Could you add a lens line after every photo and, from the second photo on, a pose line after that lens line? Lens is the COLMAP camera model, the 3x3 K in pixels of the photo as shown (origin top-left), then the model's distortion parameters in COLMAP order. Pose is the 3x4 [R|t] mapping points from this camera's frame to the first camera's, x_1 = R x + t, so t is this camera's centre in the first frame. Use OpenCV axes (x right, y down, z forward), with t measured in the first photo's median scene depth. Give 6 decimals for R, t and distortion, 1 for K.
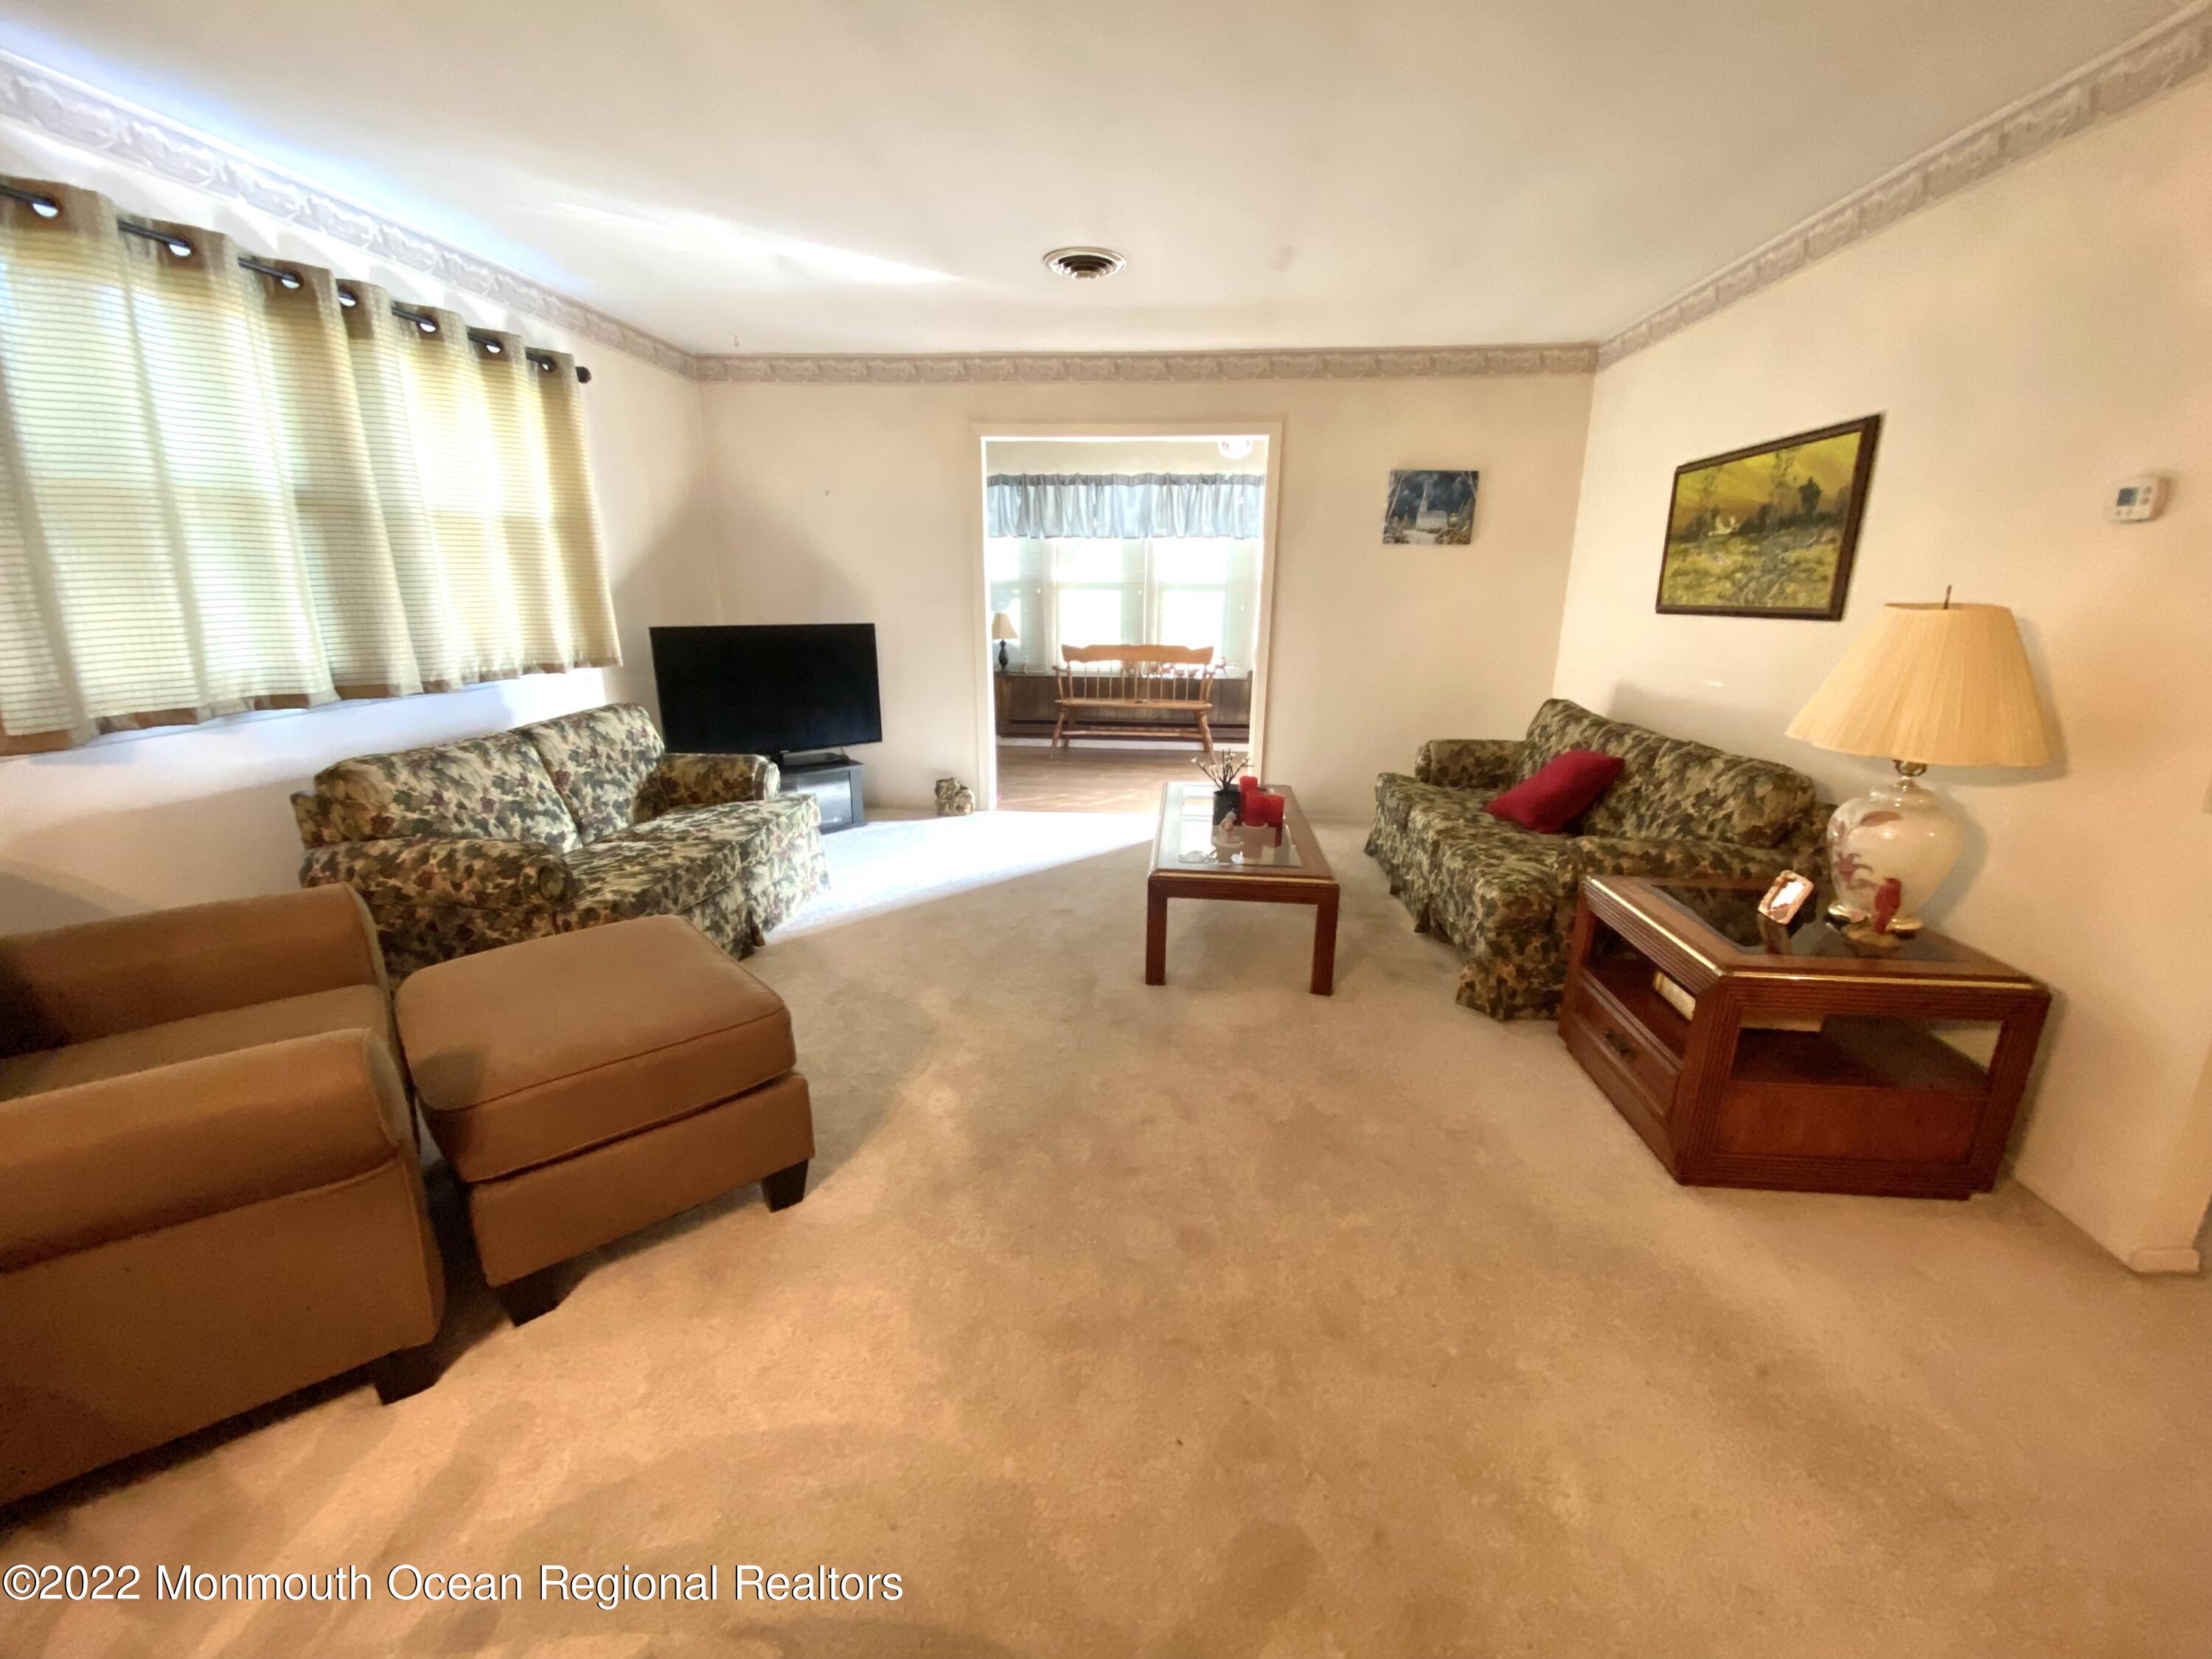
lens RADIAL K [[906.7, 0, 1100.3], [0, 906.7, 829.8], [0, 0, 1]] dist [-0.000610, -0.002799]
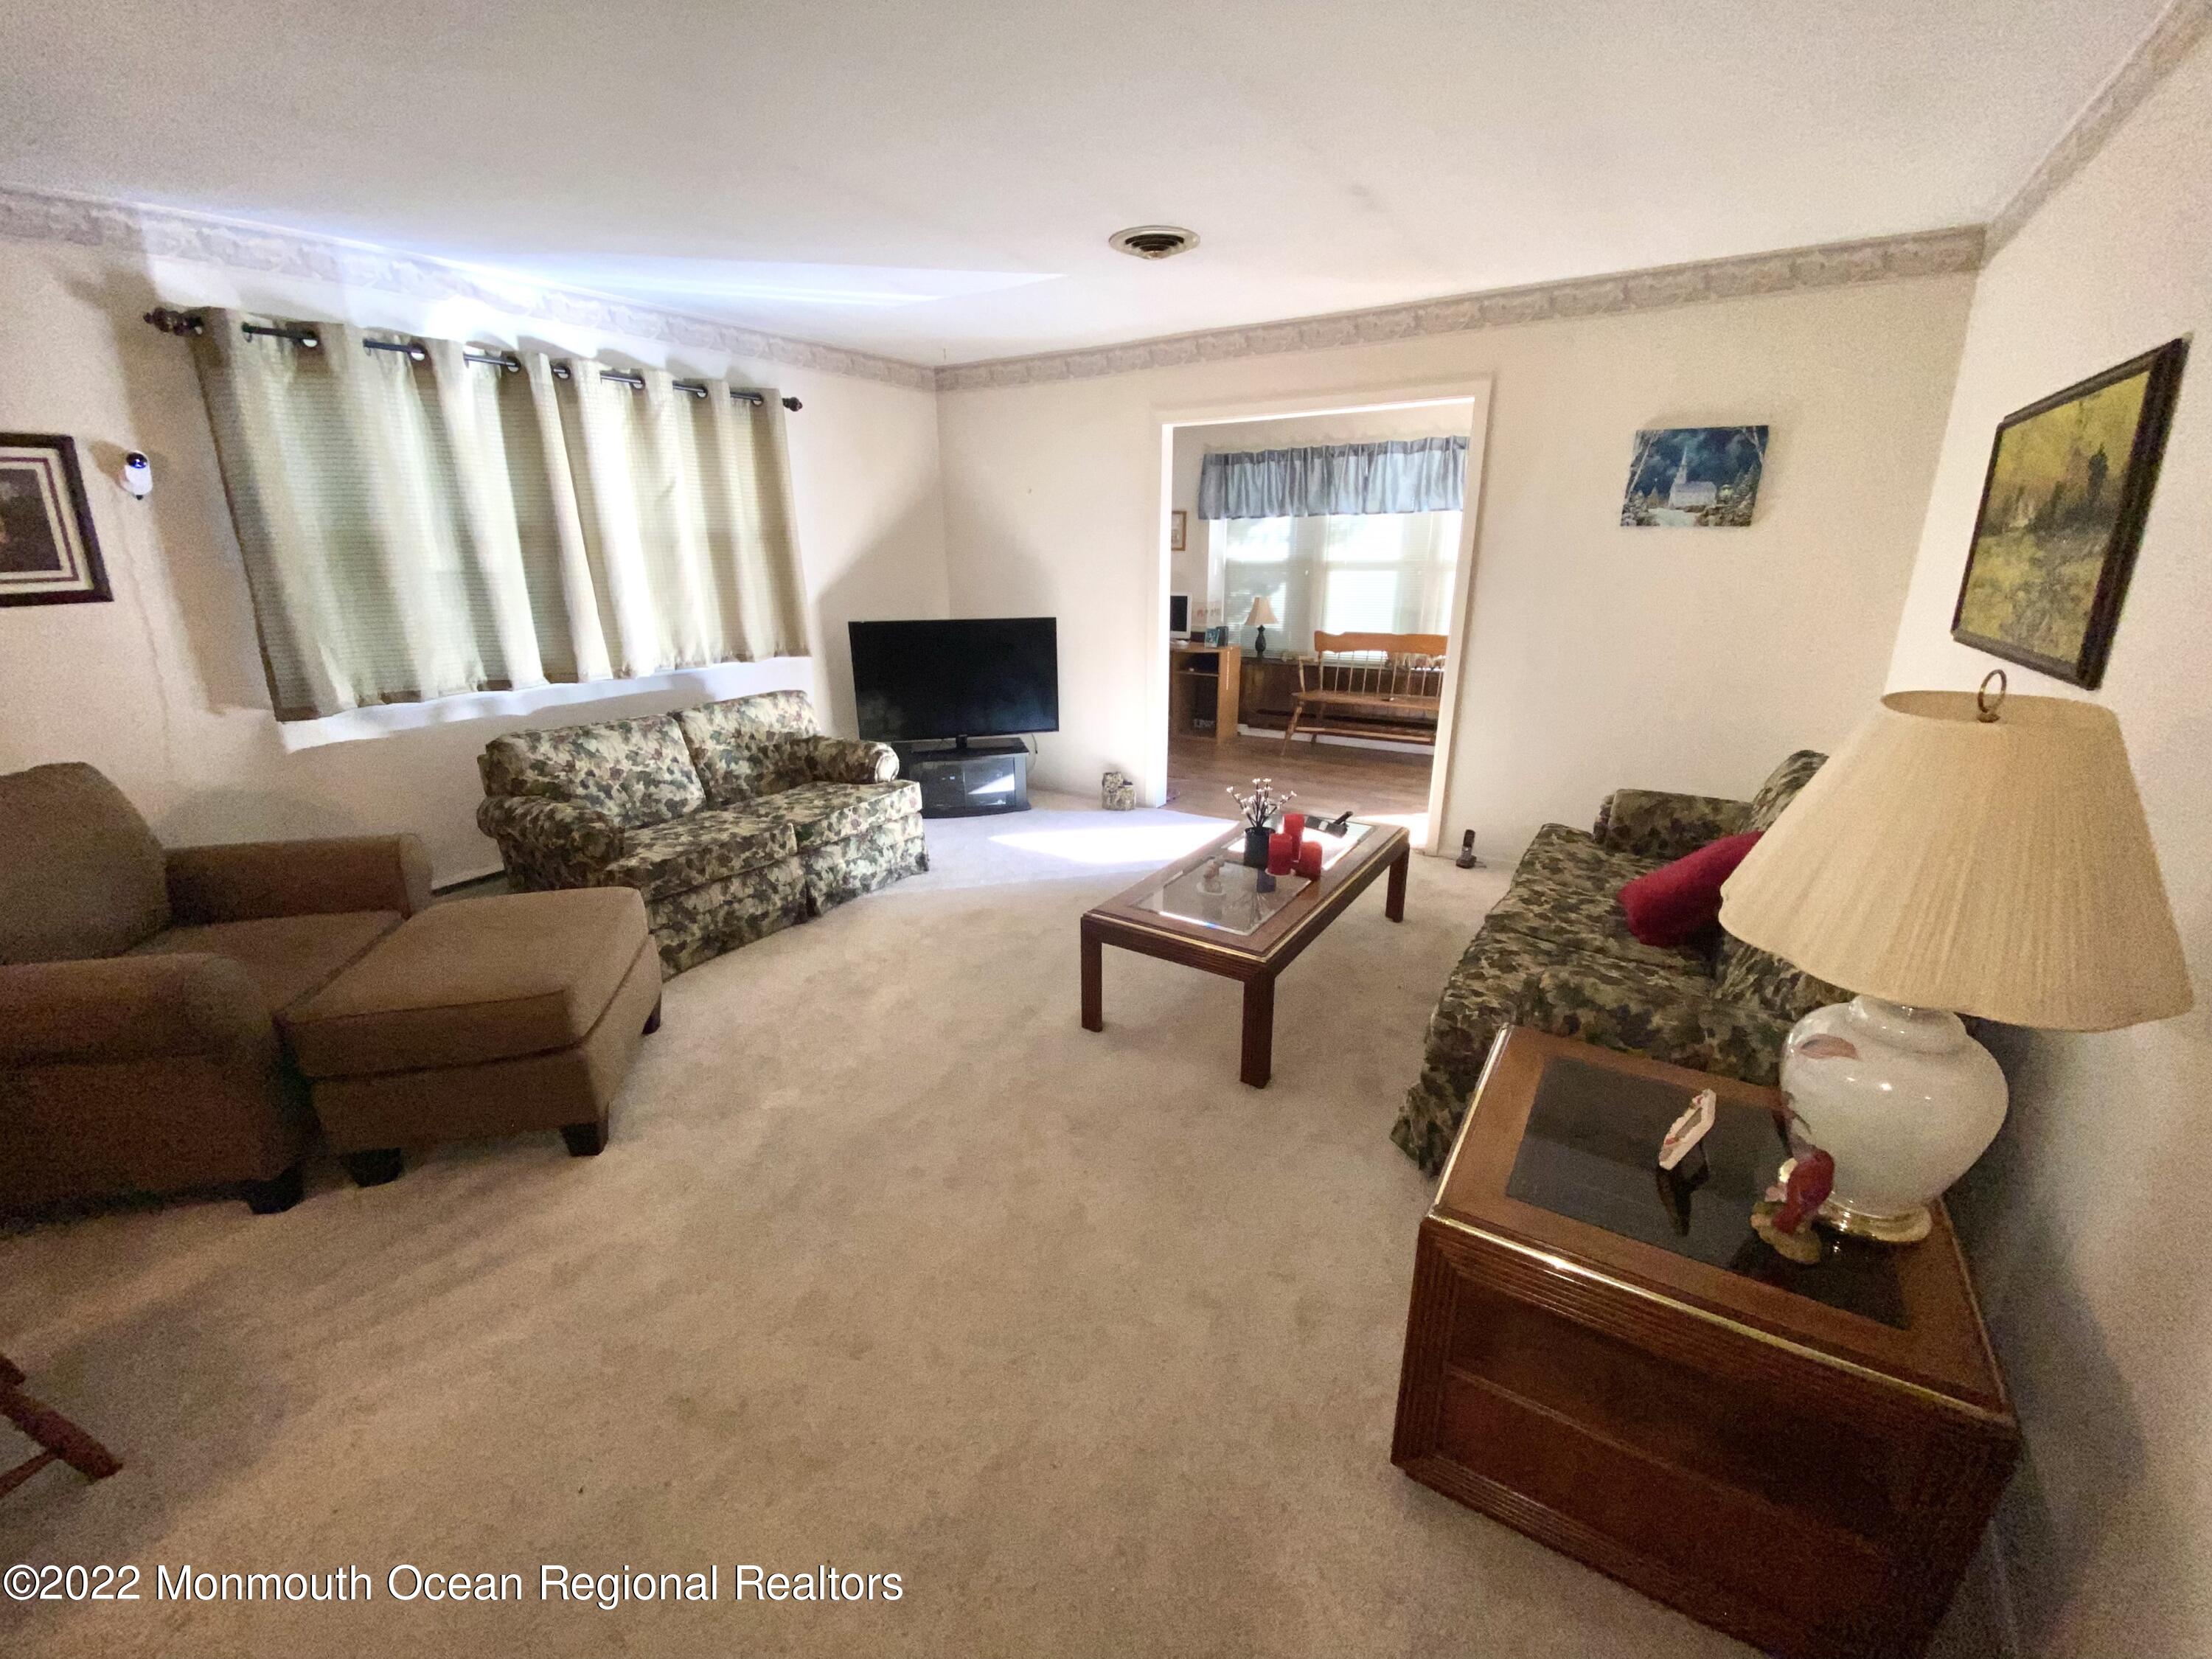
lens RADIAL K [[906.7, 0, 1094.3], [0, 906.7, 830.1], [0, 0, 1]] dist [-0.000610, -0.002799]
pose [[0.885564, 0.125926, -0.447124, 0.413657], [-0.106549, 0.991956, 0.068342, -0.089981], [0.452133, -0.012880, 0.891857, 0.144428]]
